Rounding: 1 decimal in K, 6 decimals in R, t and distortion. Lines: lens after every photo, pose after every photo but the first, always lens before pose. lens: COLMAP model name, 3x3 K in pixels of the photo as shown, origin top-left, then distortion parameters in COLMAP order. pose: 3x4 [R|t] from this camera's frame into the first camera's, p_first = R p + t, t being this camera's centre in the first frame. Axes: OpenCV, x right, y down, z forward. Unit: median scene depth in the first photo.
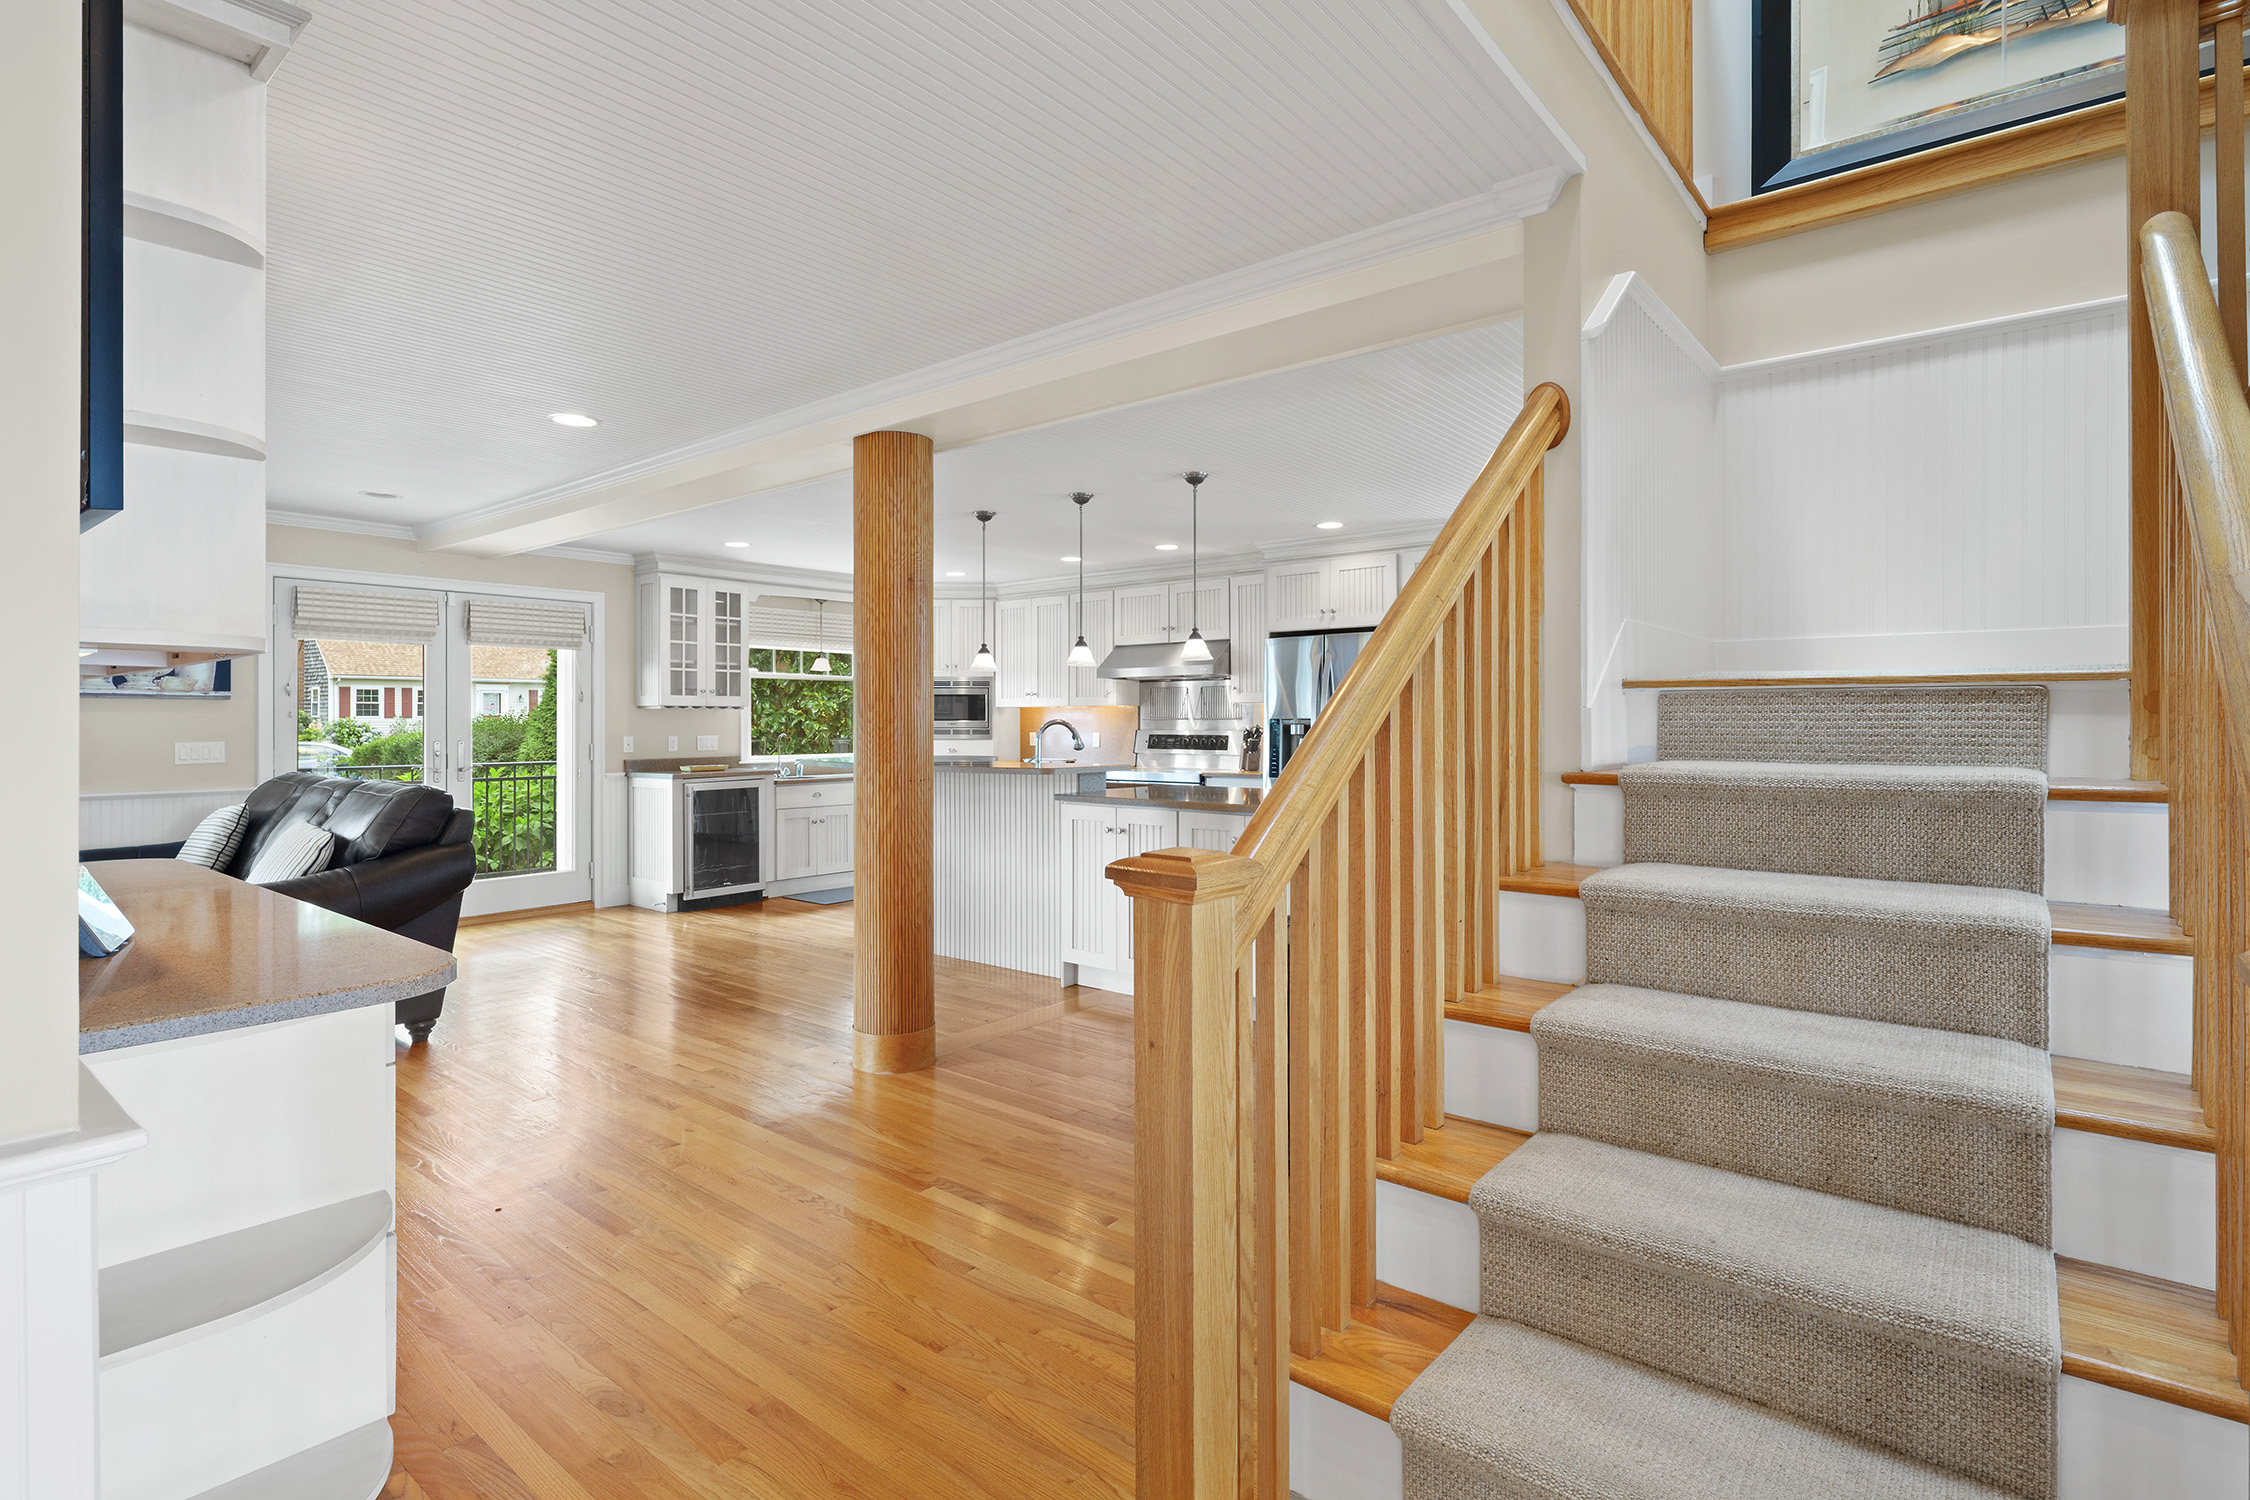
lens RADIAL K [[1099.3, 0, 1113.7], [0, 1099.3, 717.1], [0, 0, 1]] dist [-0.001177, -0.001879]
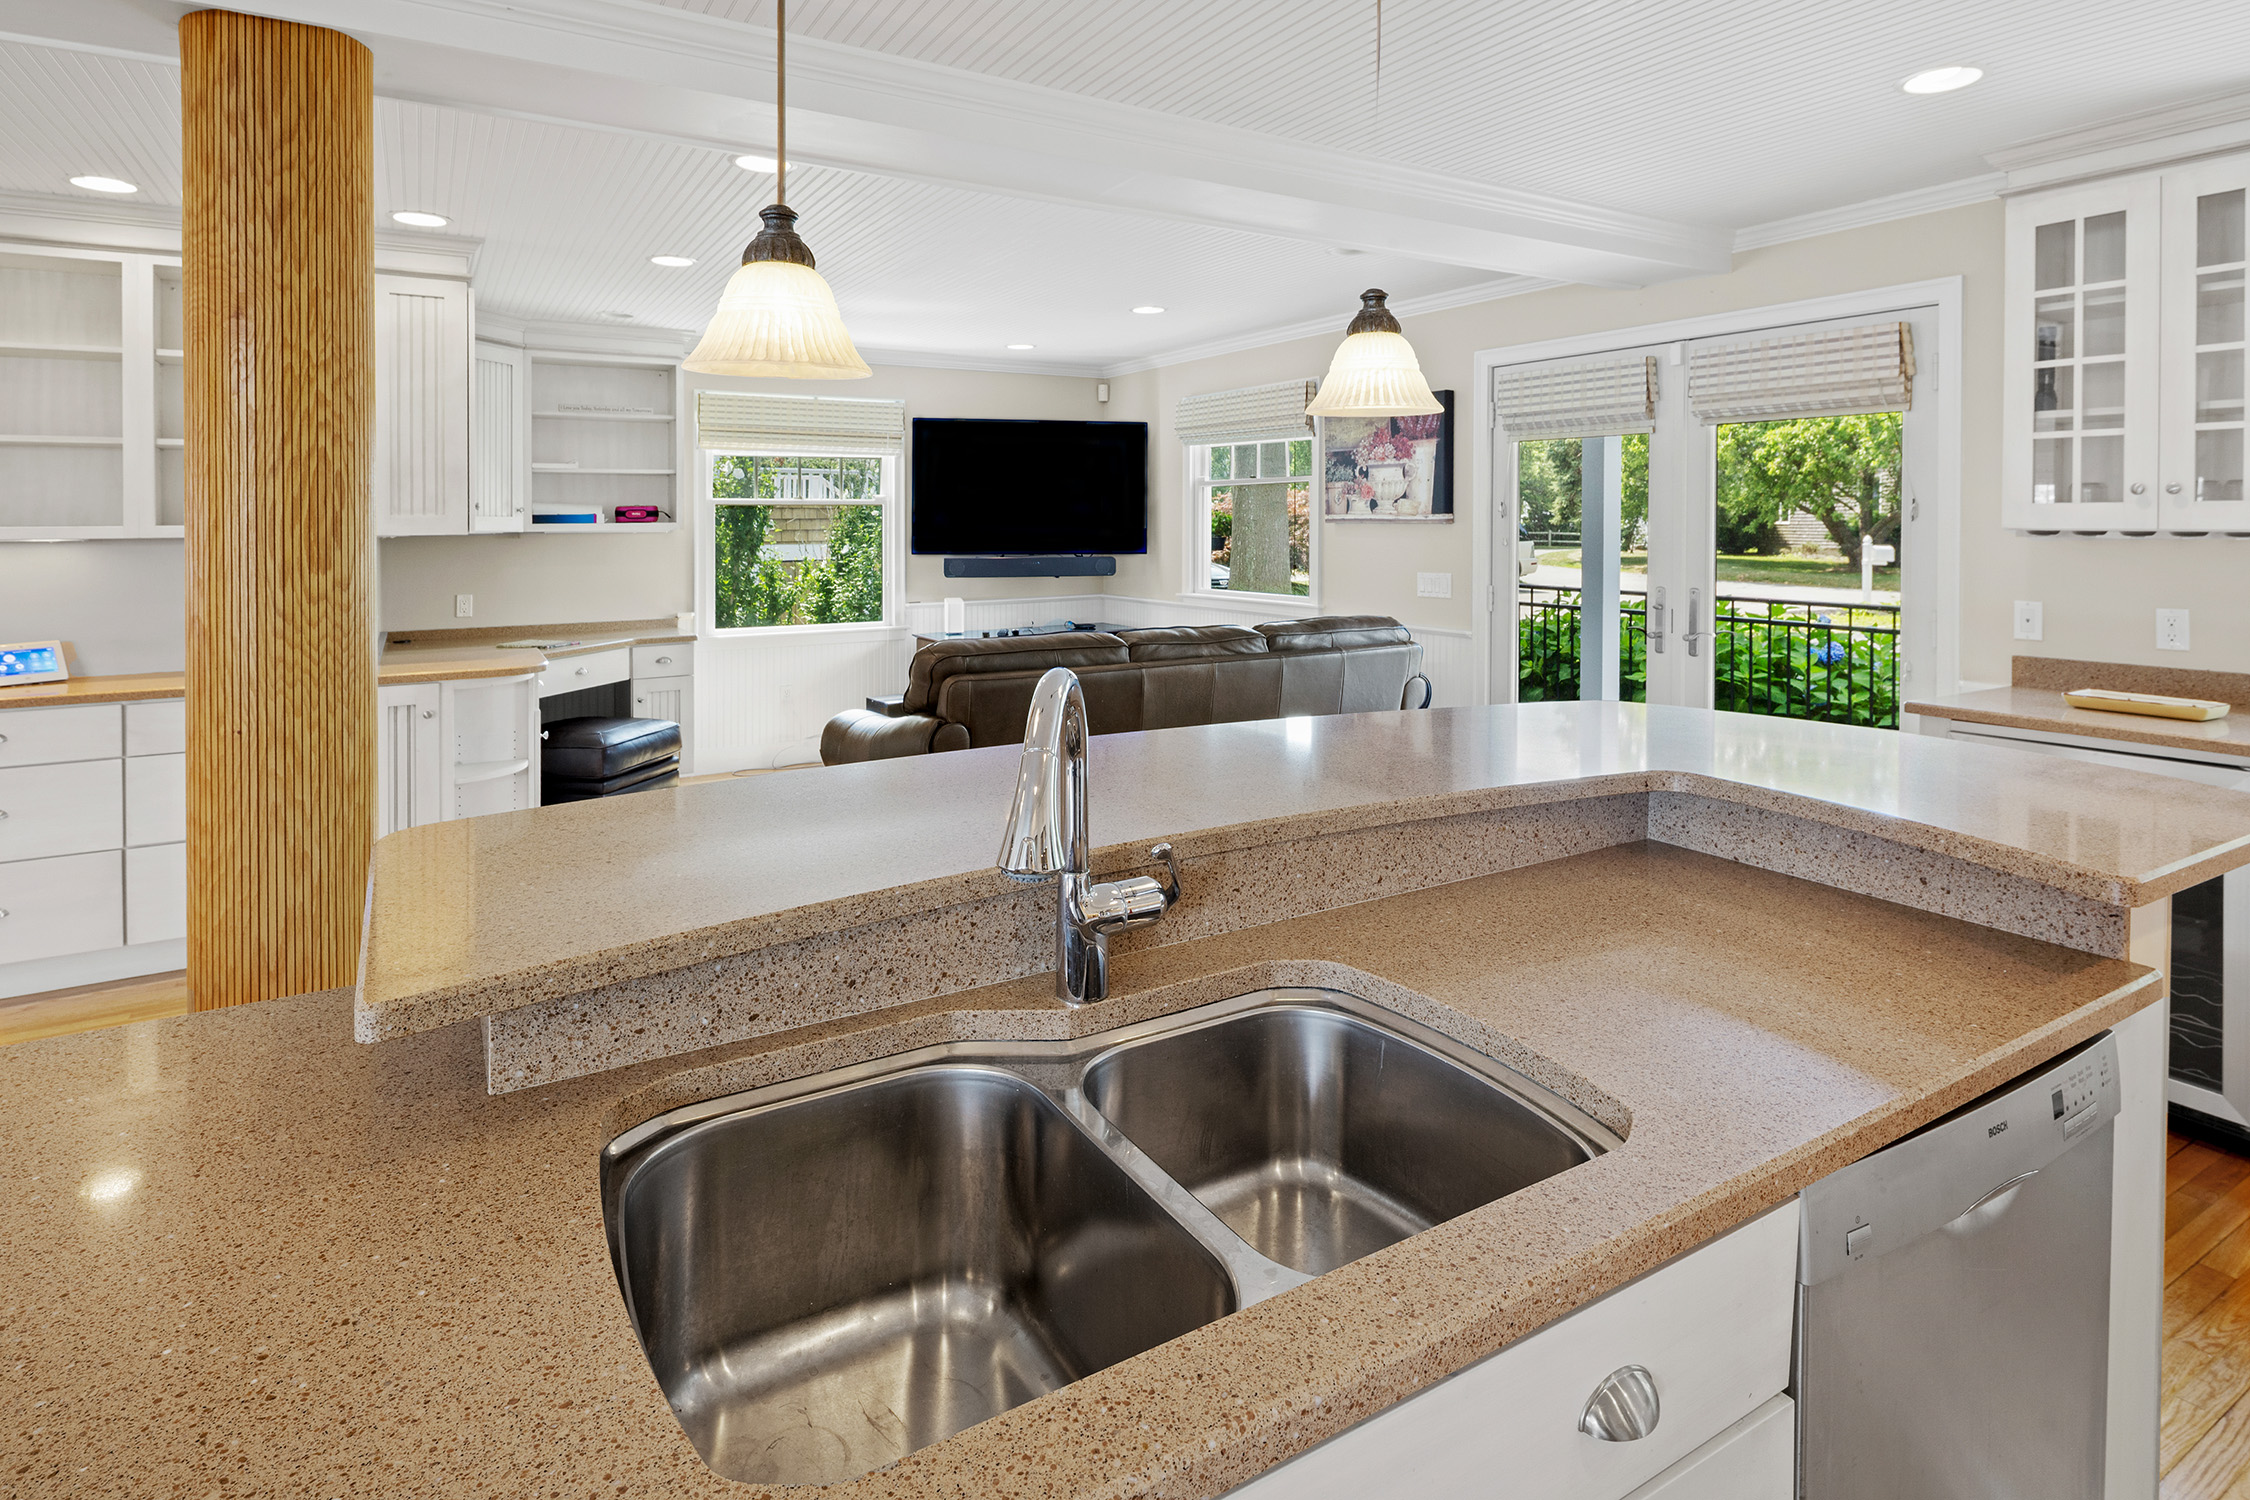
lens RADIAL K [[1171.8, 0, 1118.6], [0, 1171.8, 534.7], [0, 0, 1]] dist [0.001057, -0.001226]
pose [[-0.341449, 0.015929, -0.939765, 0.137755], [0.008053, 0.999869, 0.014022, -0.023356], [0.939866, -0.002780, -0.341533, 1.141209]]
